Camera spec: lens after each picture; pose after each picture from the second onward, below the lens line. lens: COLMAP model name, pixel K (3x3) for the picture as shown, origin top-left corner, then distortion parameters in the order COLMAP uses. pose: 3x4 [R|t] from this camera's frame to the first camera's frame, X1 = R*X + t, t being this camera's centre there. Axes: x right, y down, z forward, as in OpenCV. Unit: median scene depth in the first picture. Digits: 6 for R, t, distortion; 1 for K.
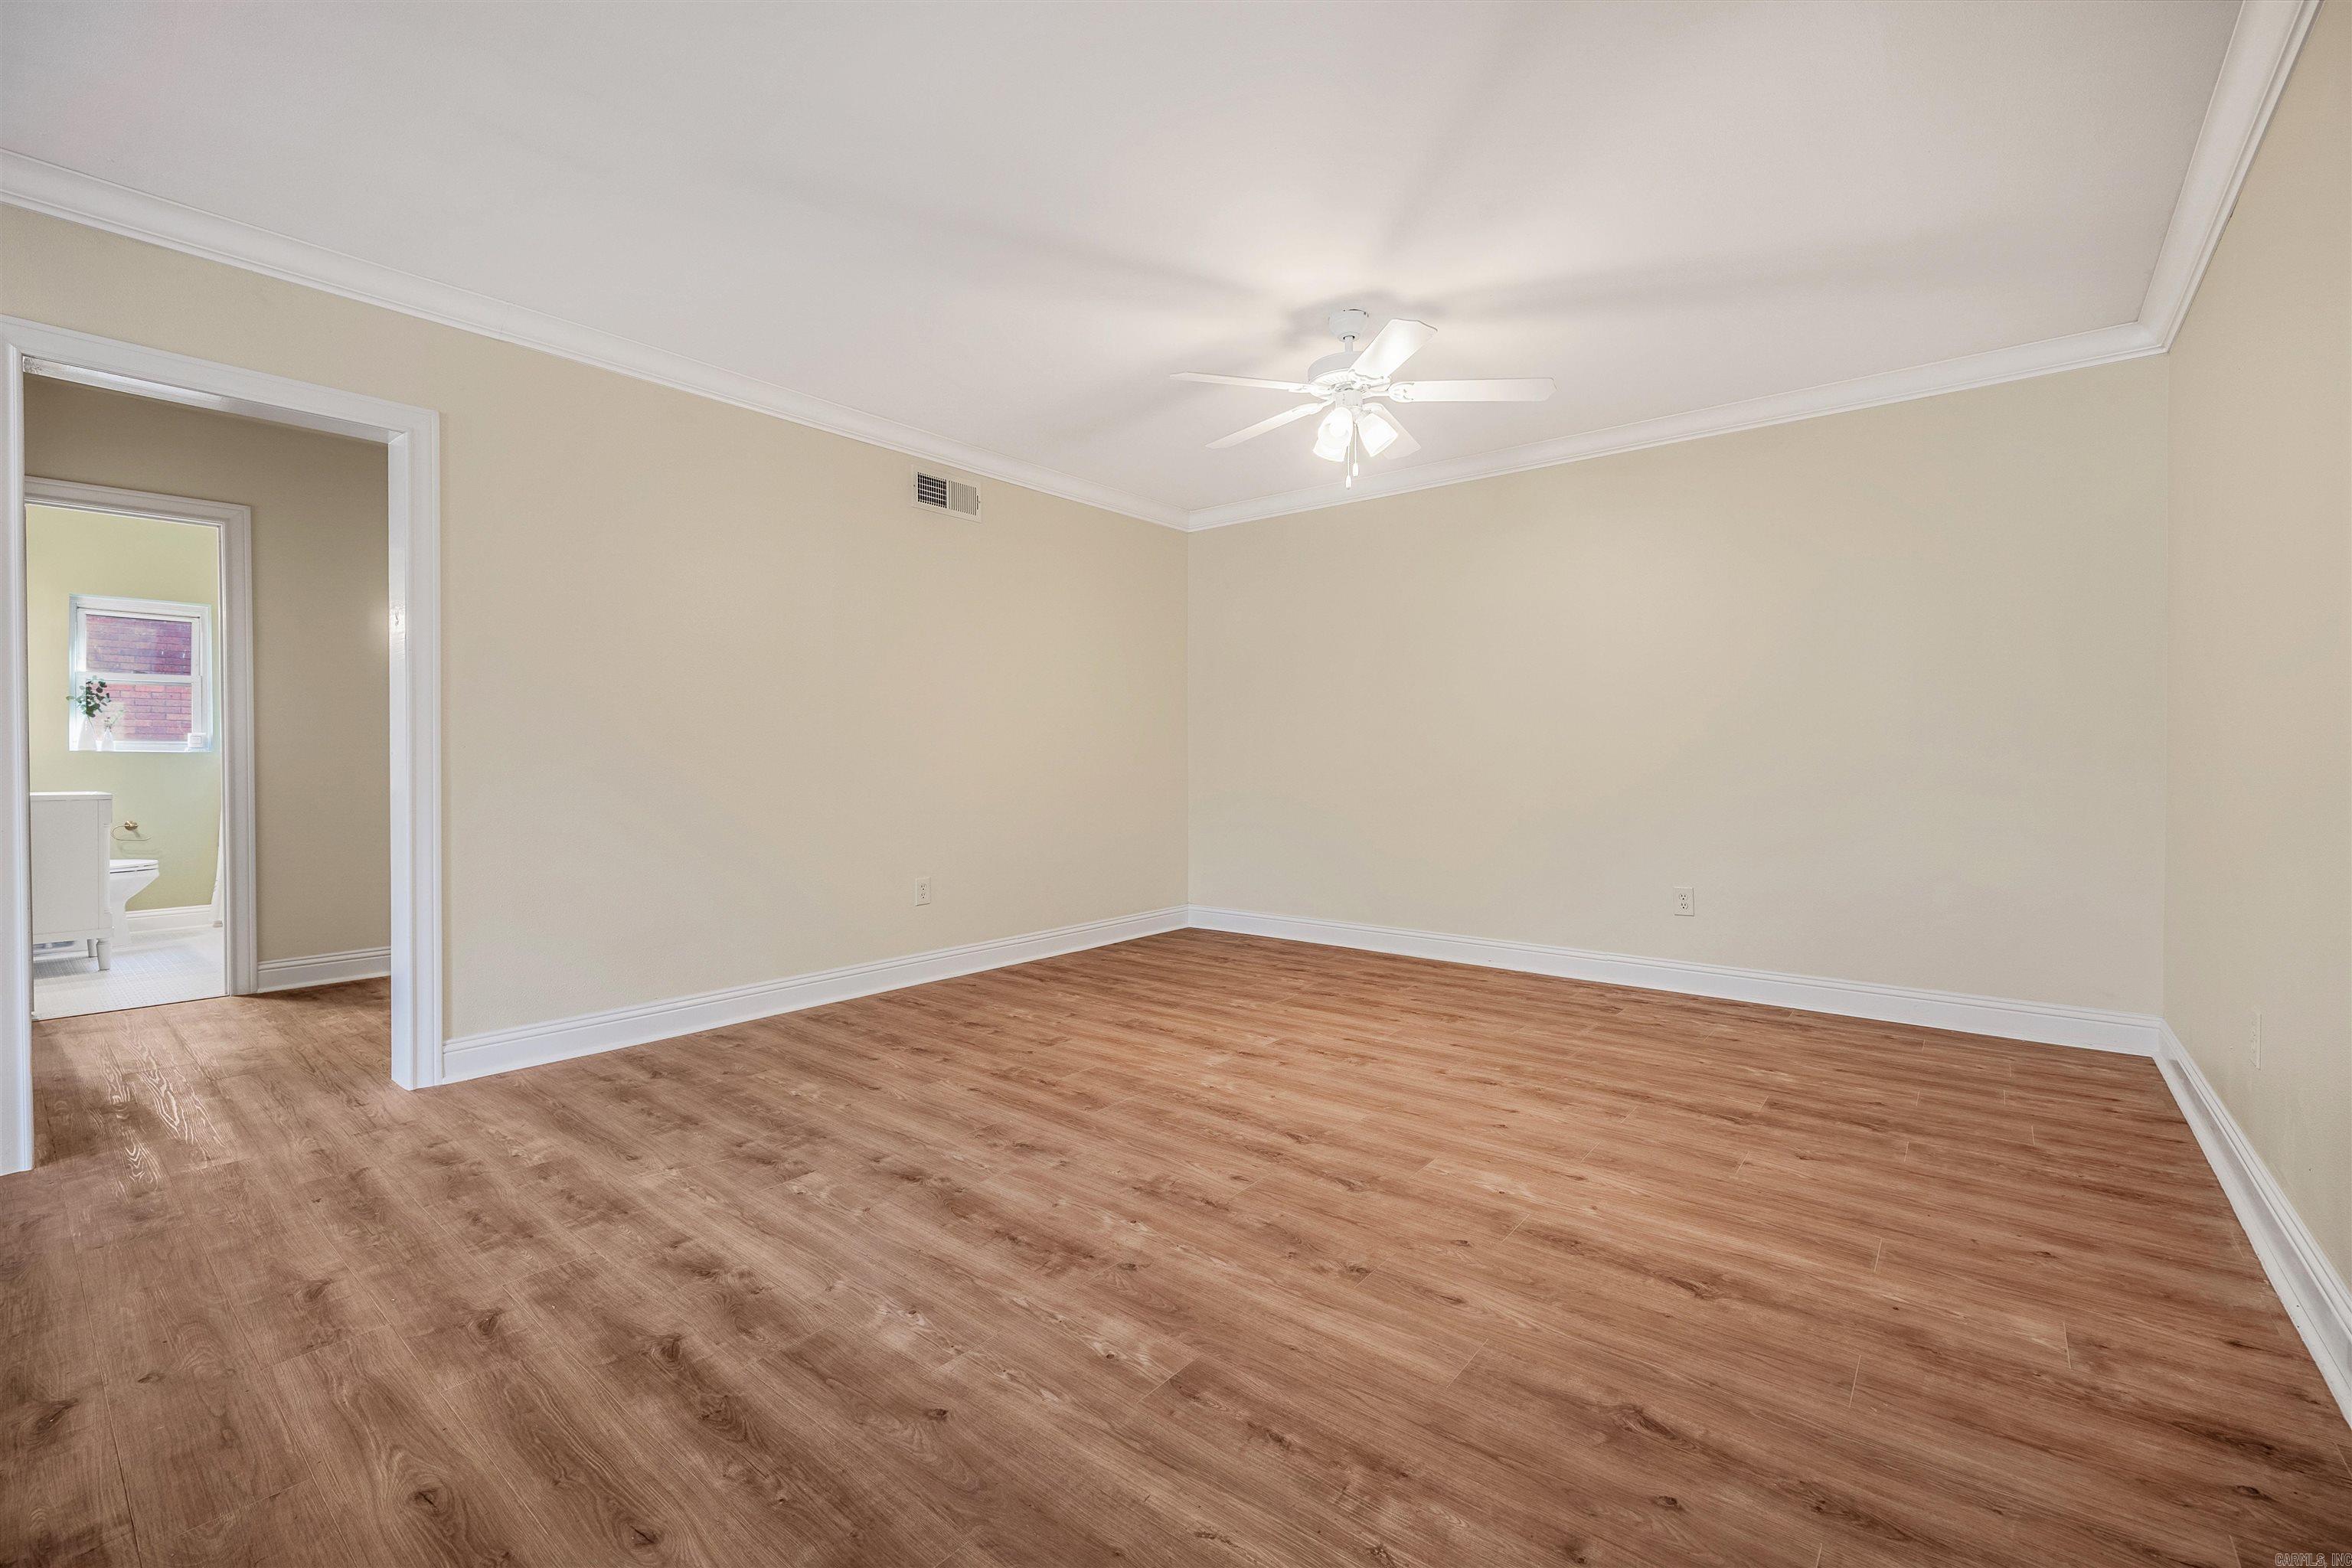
lens RADIAL K [[1006.5, 0, 1179.2], [0, 1006.5, 769.2], [0, 0, 1]] dist [-0.003059, -0.001287]
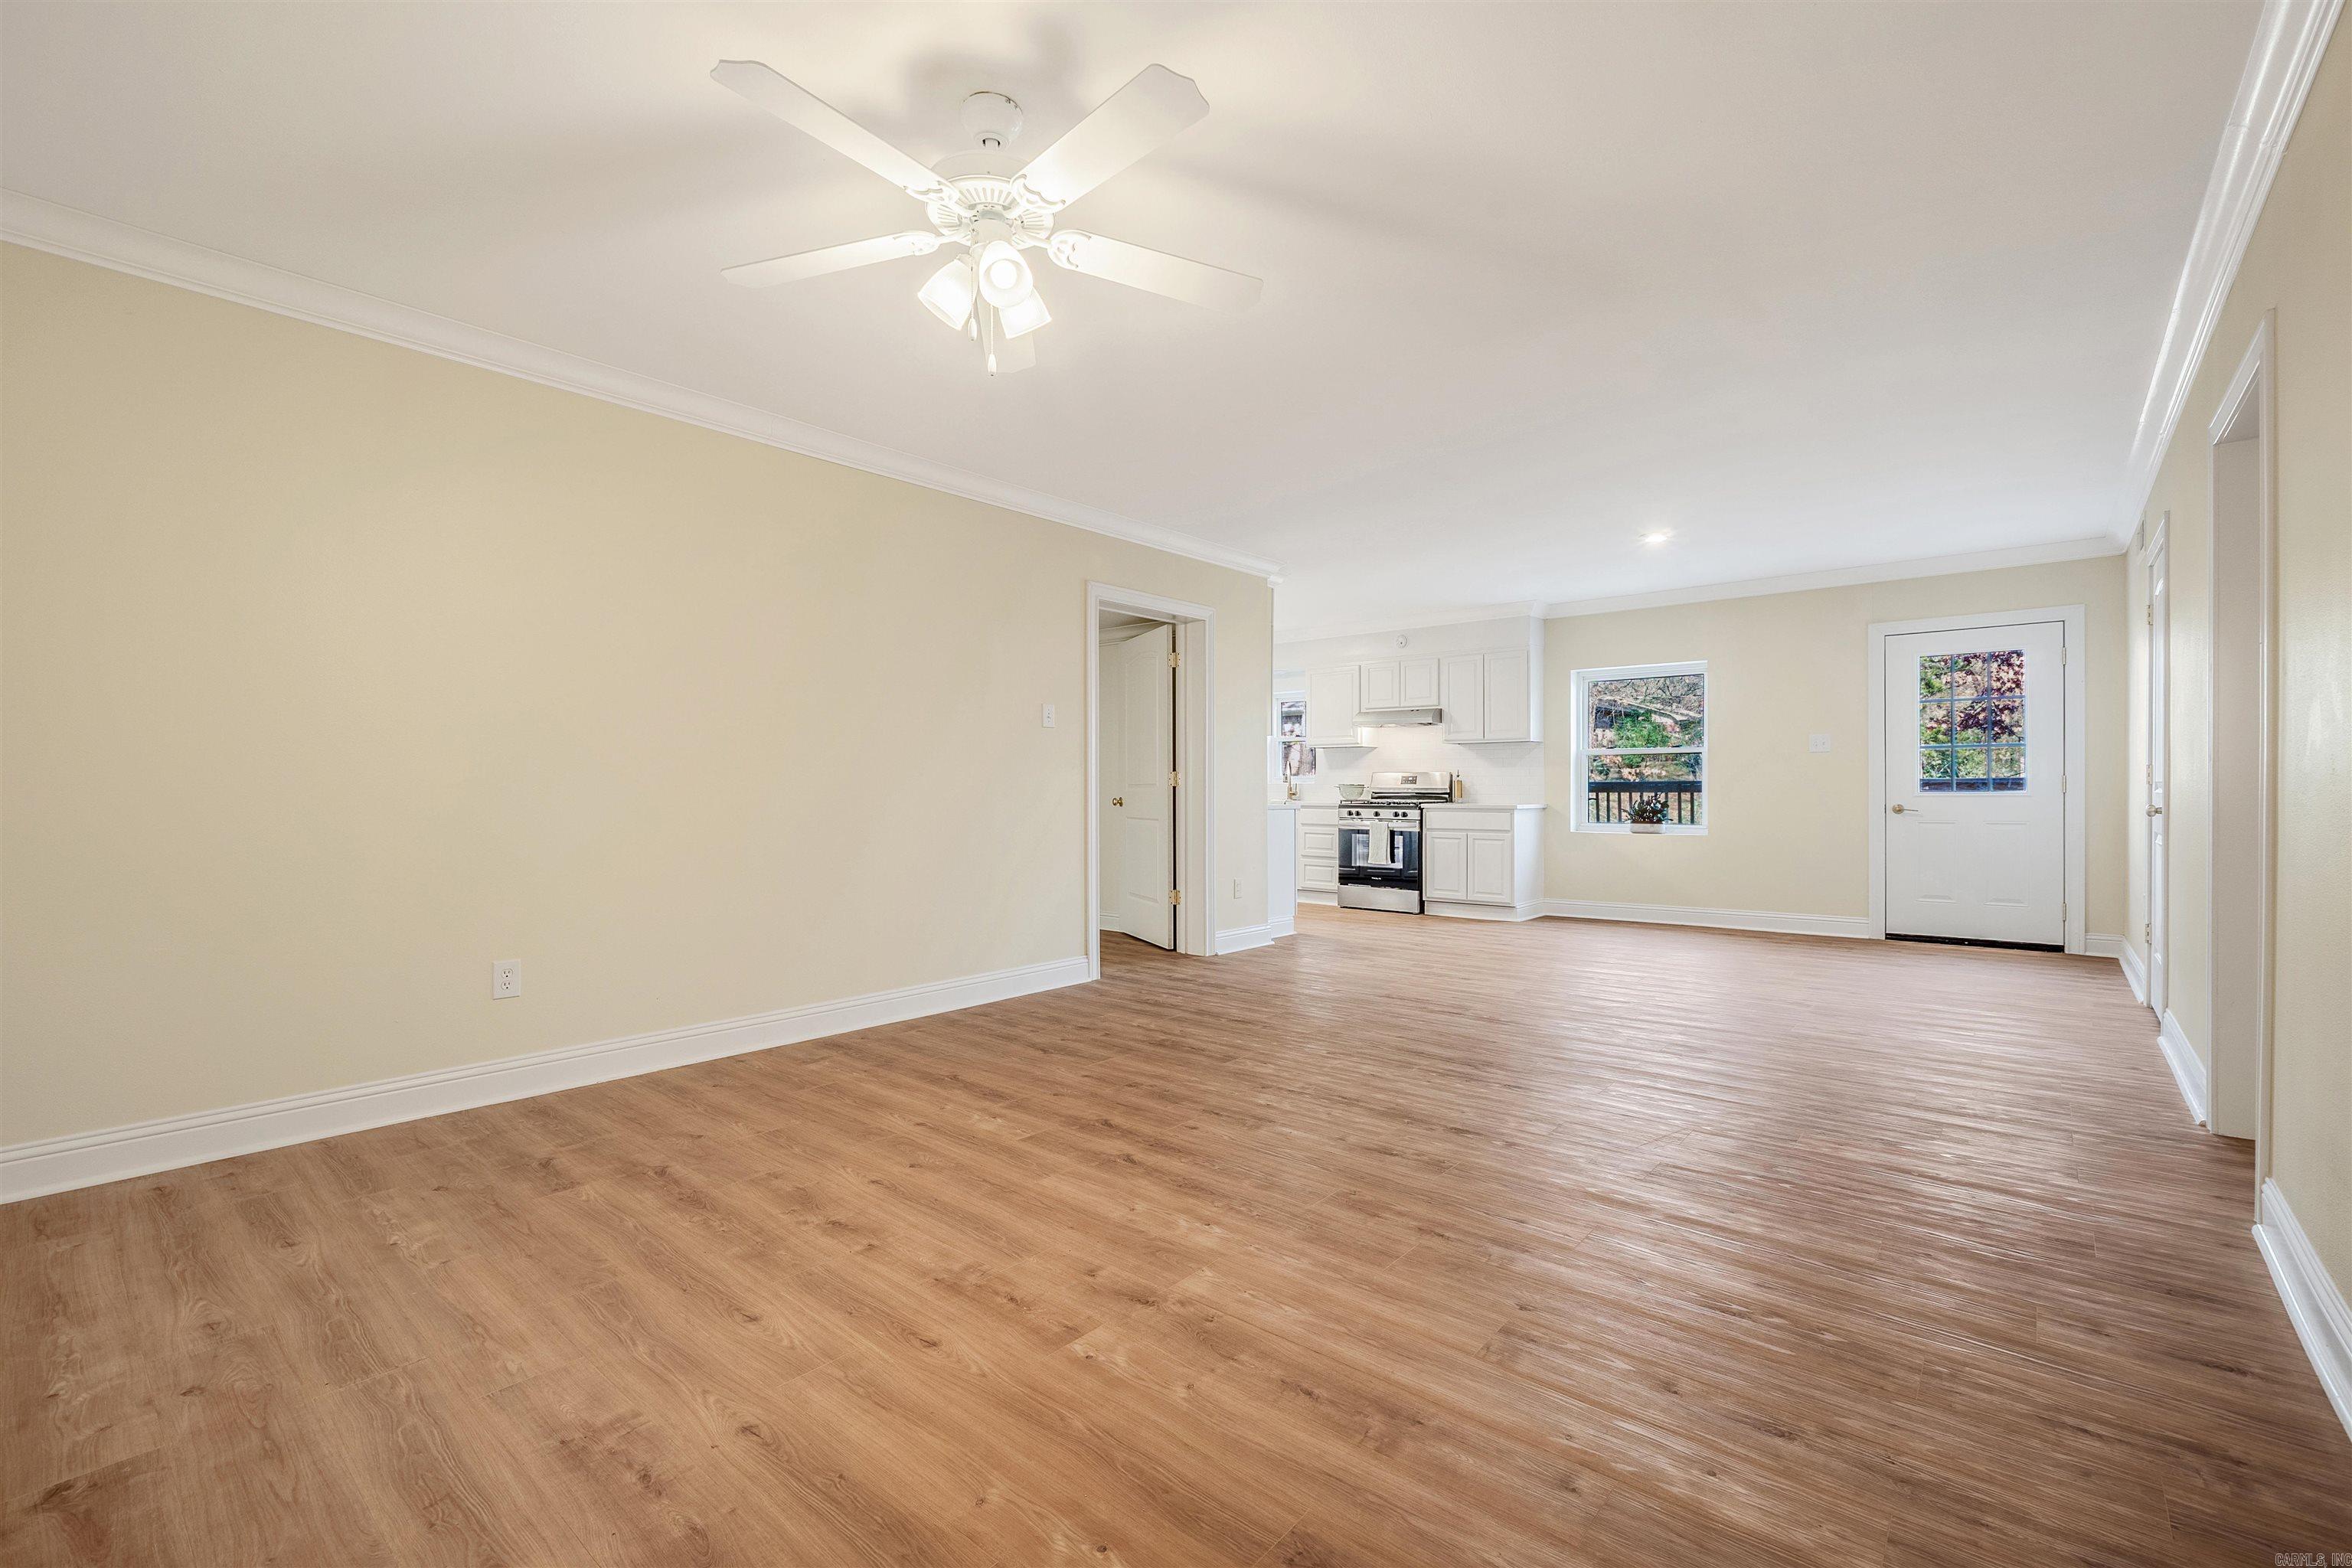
lens RADIAL K [[1006.5, 0, 1175.7], [0, 1006.5, 783.2], [0, 0, 1]] dist [-0.003059, -0.001287]
pose [[-0.999682, 0.003255, 0.024998, 0.039152], [0.003442, 0.999966, 0.007460, -0.022540], [-0.024973, 0.007544, -0.999660, 1.888915]]
